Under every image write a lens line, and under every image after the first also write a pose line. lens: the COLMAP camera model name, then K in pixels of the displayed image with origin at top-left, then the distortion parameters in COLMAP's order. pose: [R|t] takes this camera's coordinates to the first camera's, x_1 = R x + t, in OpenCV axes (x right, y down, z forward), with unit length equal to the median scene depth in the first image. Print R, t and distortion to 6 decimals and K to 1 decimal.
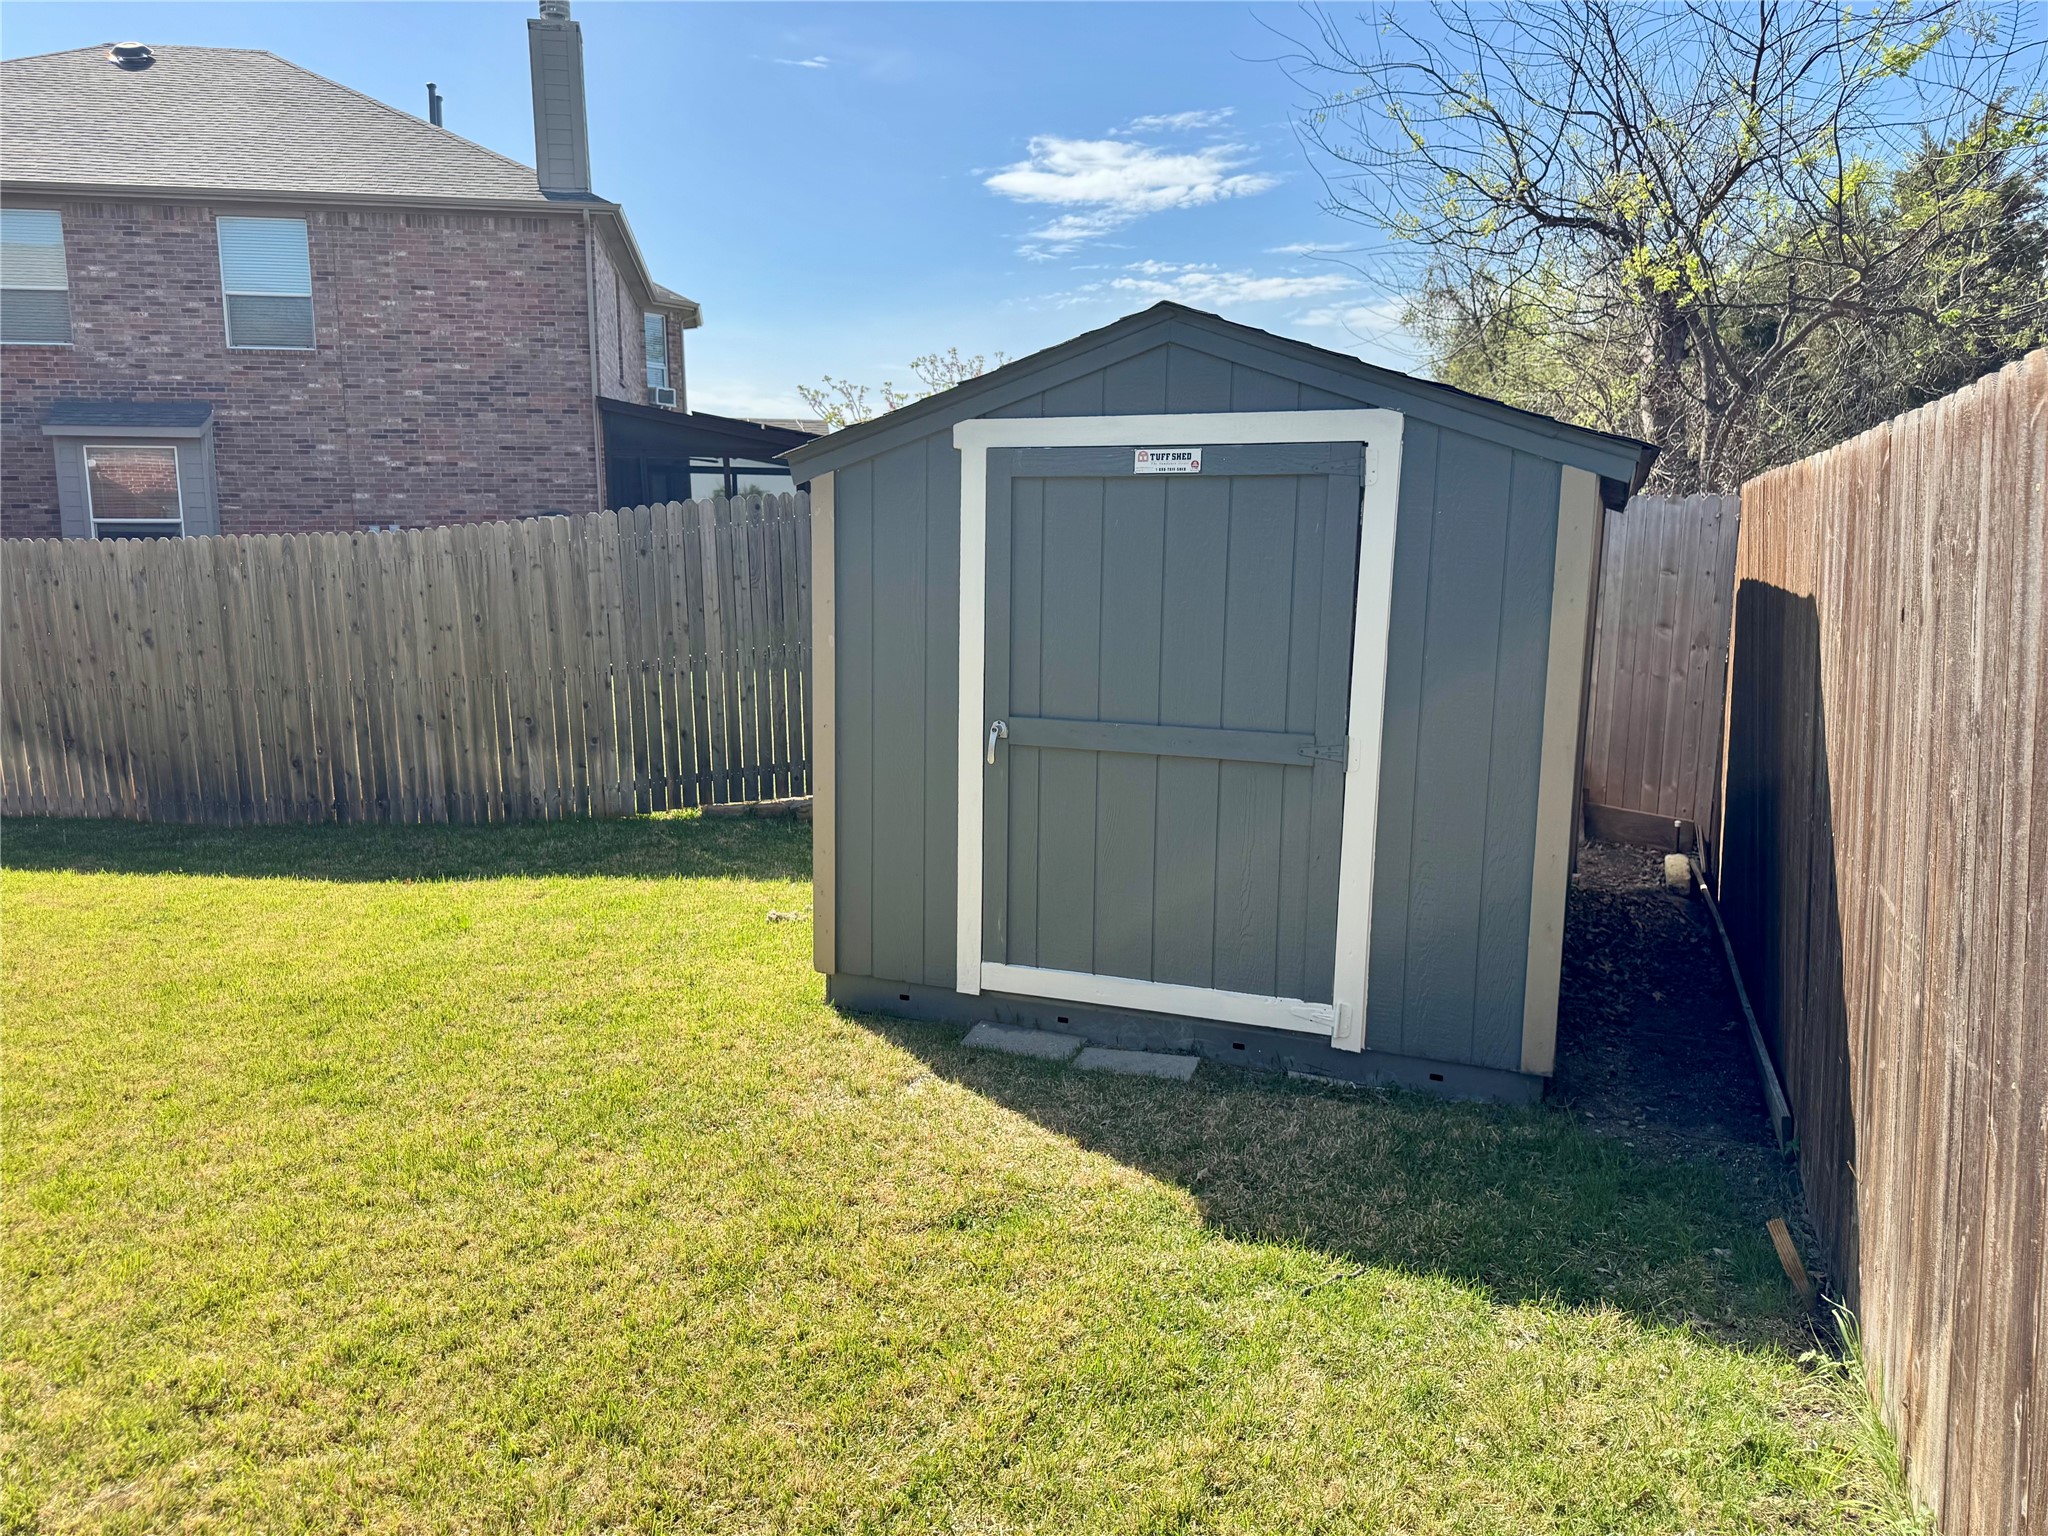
lens RADIAL K [[1441.1, 0, 1028.9], [0, 1441.1, 766.3], [0, 0, 1]] dist [0.046768, -0.056088]
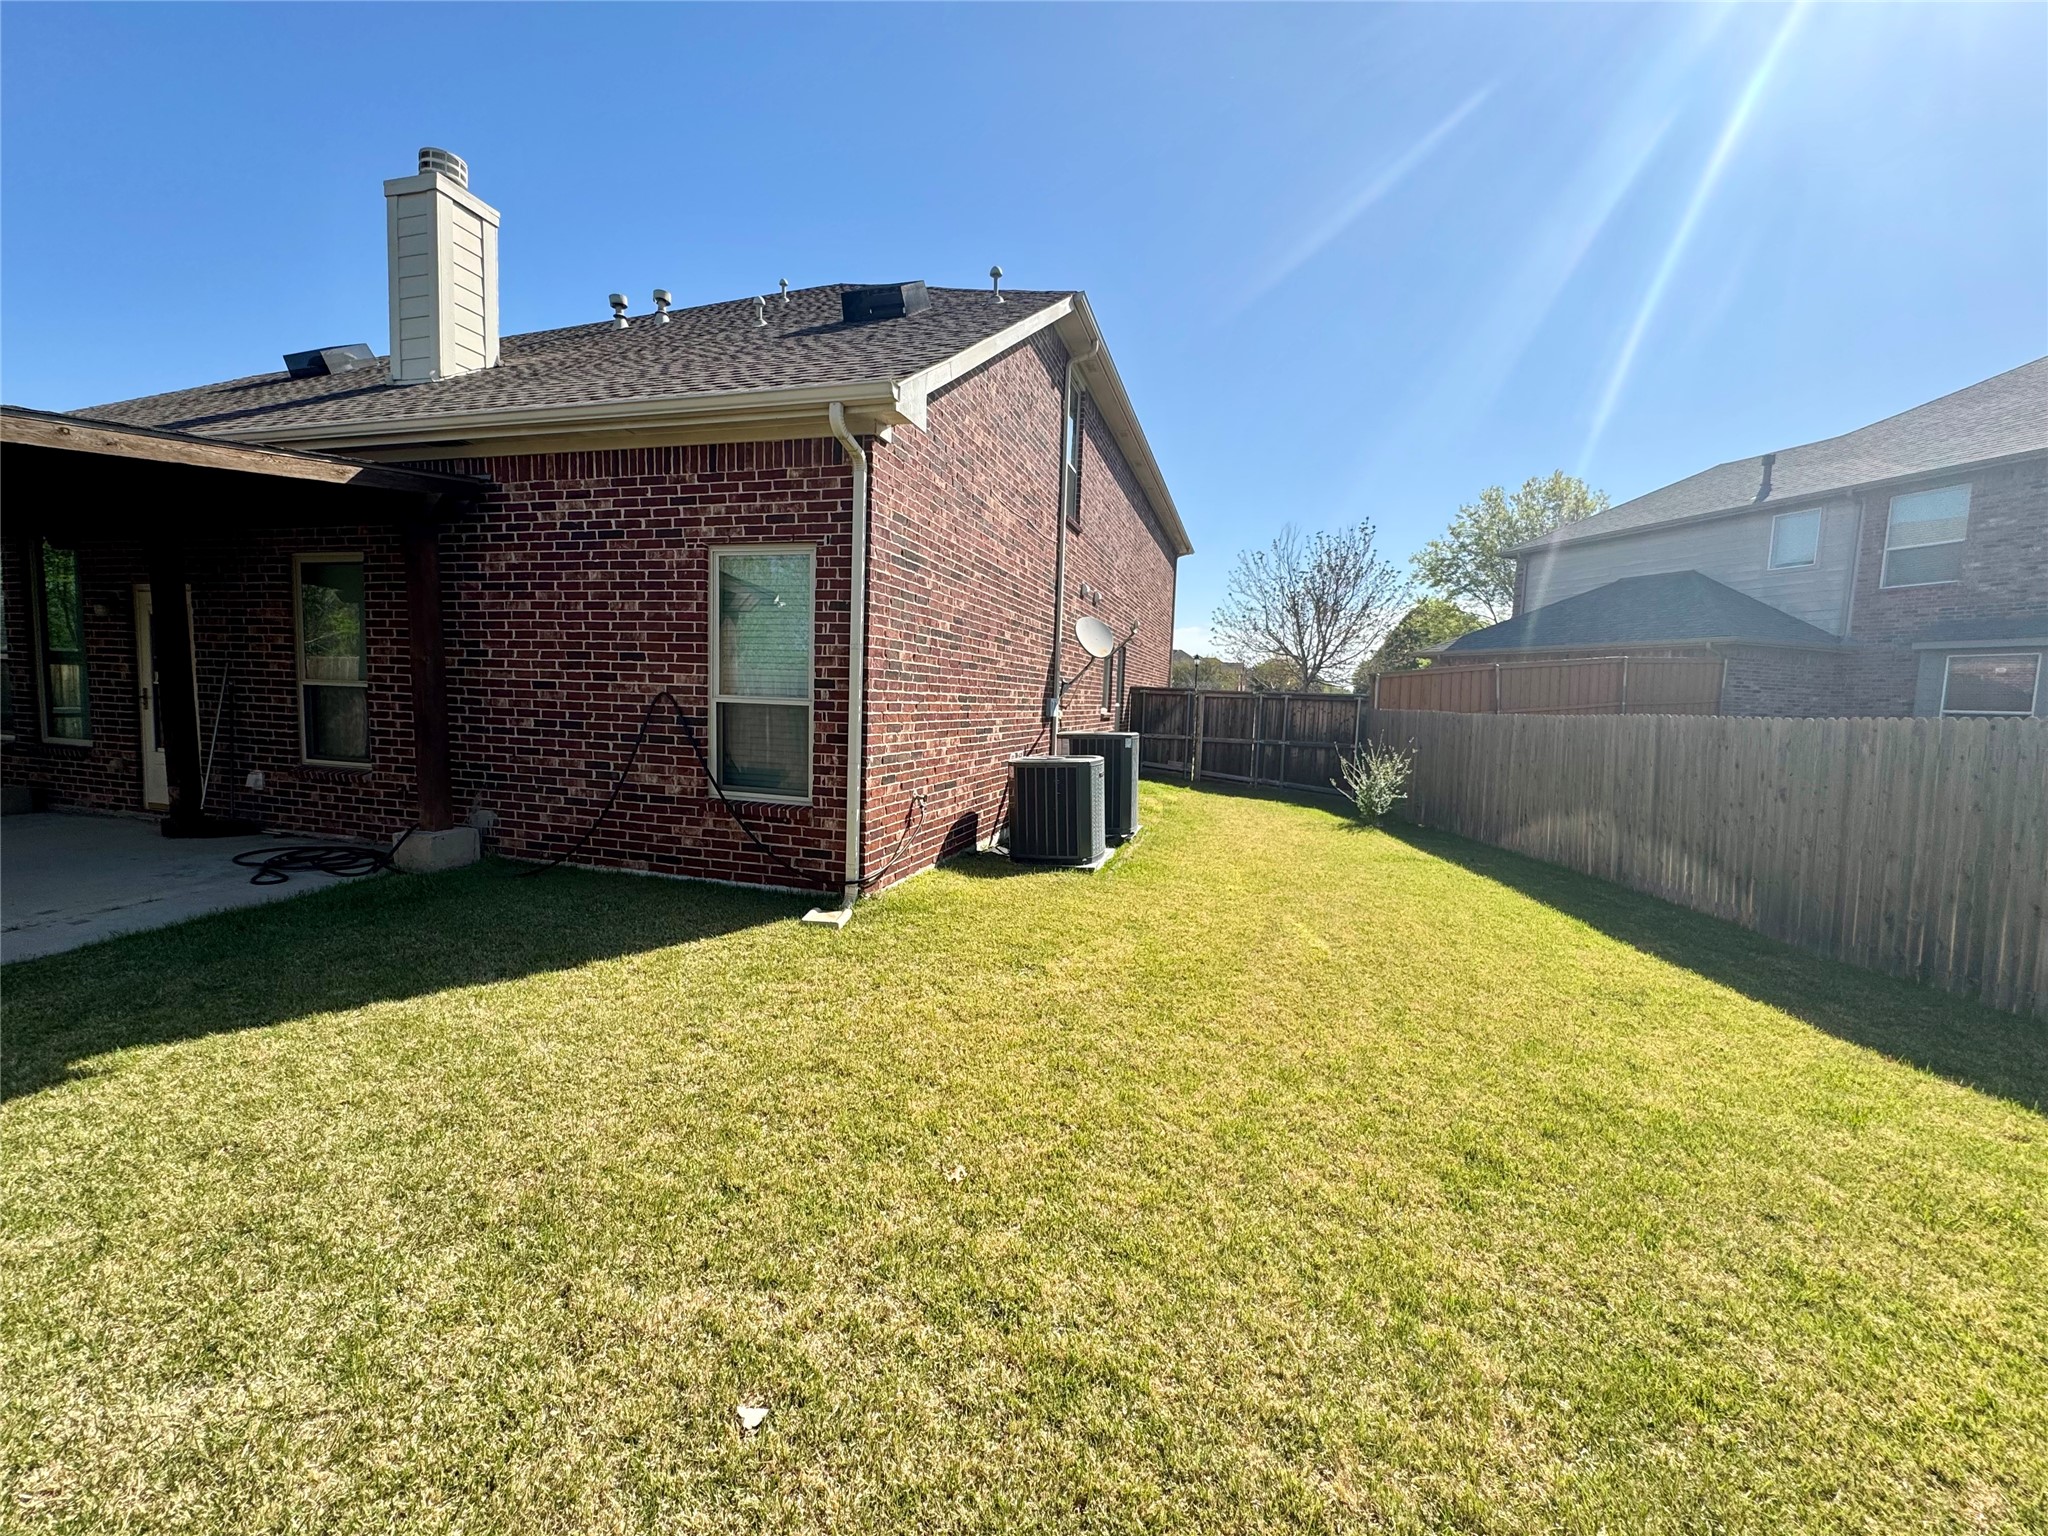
lens RADIAL K [[823.4, 0, 1010.5], [0, 823.4, 762.6], [0, 0, 1]] dist [-0.002620, 0.000331]
pose [[0.095591, 0.085892, -0.991708, 0.048269], [-0.187557, 0.979980, 0.066798, -0.036216], [0.977591, 0.179616, 0.109787, 0.247639]]
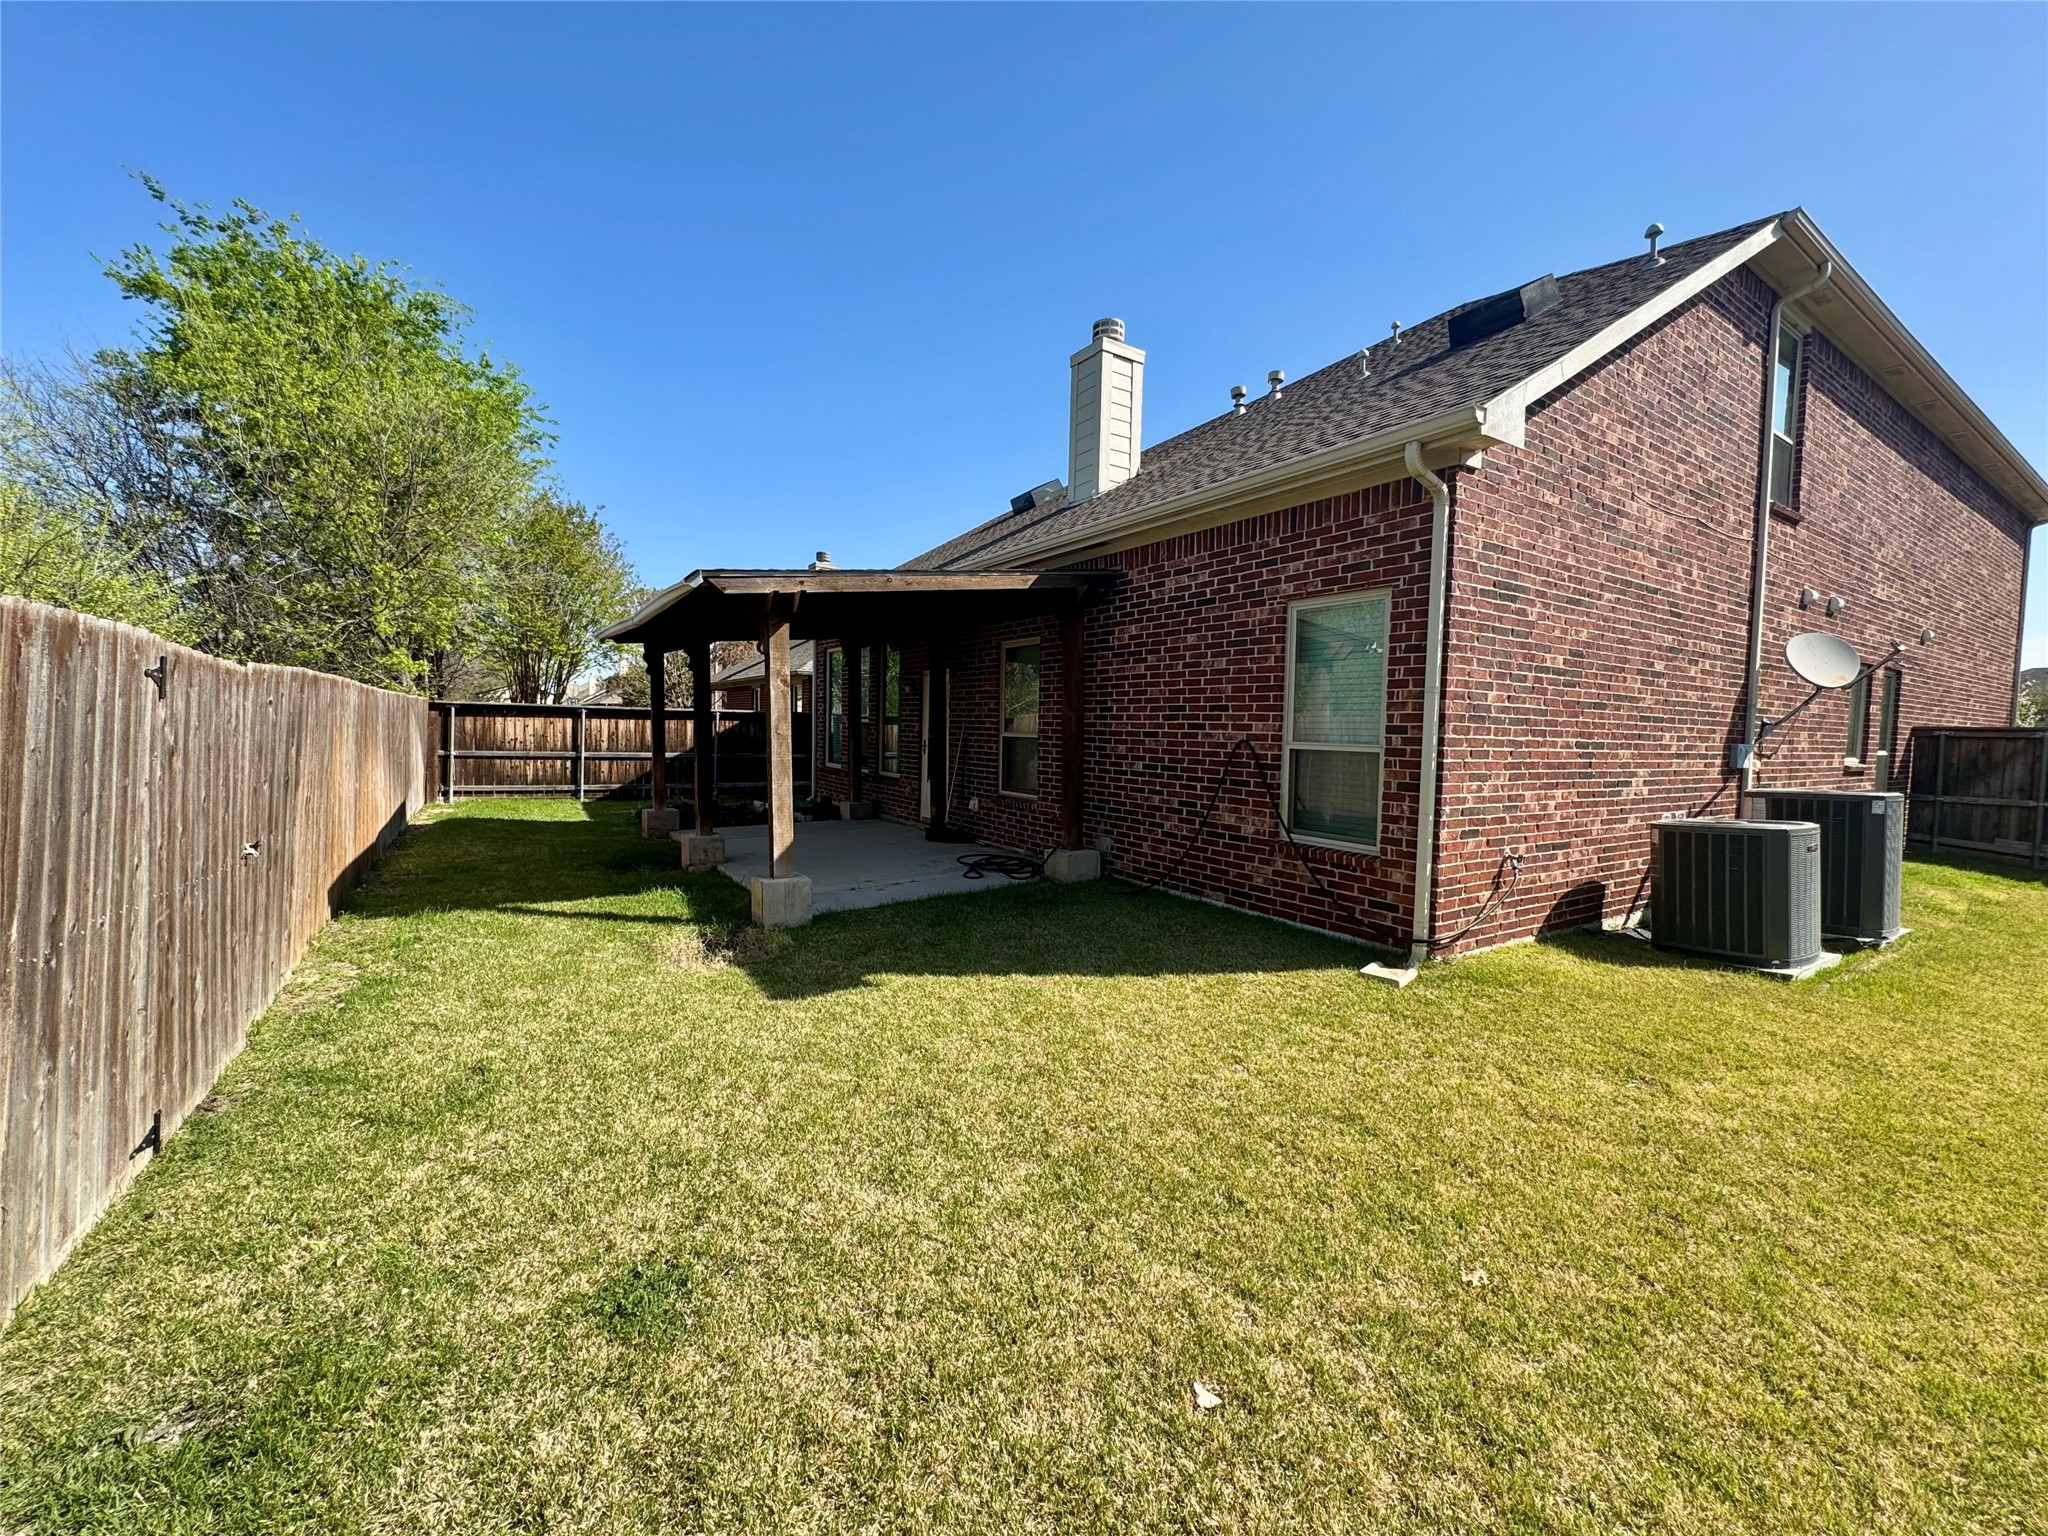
lens RADIAL K [[823.4, 0, 1011.8], [0, 823.4, 758.4], [0, 0, 1]] dist [-0.002620, 0.000331]
pose [[-0.588742, 0.020916, -0.808051, 0.060098], [-0.144171, 0.980919, 0.130433, -0.042516], [0.795360, 0.193289, -0.574492, 0.285382]]
